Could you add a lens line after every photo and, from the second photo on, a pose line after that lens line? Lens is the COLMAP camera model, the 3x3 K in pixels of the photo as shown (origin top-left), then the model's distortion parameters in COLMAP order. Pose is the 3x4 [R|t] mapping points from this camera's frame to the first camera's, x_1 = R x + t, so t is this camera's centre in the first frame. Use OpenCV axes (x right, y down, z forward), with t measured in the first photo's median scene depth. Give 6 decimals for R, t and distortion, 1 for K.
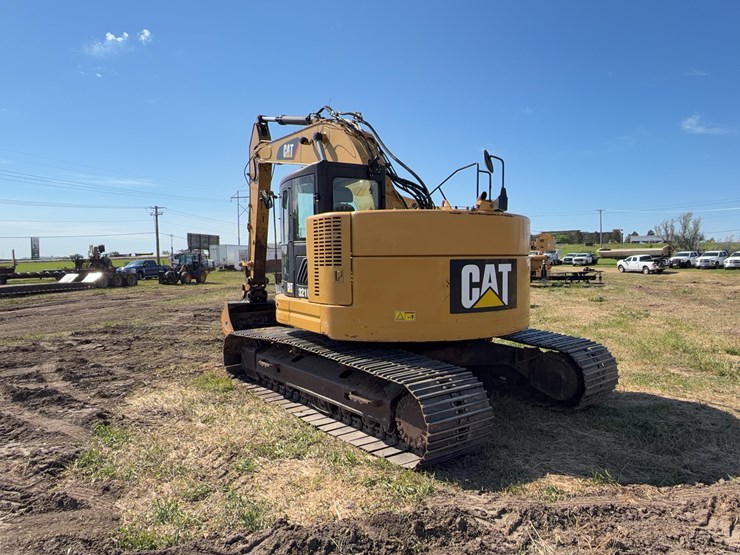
lens RADIAL K [[478.9, 0, 371.4], [0, 478.9, 280.8], [0, 0, 1]] dist [0.000388, 0.000613]
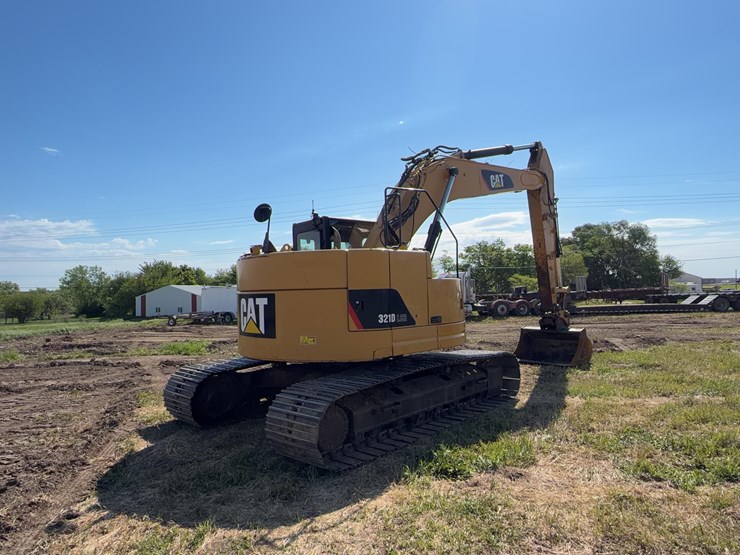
lens RADIAL K [[478.9, 0, 371.4], [0, 478.9, 280.8], [0, 0, 1]] dist [0.000388, 0.000613]
pose [[0.172651, -0.014393, -0.984878, 1.327170], [-0.024780, 0.999513, -0.018951, -0.055638], [0.984671, 0.027677, 0.172210, 0.958156]]
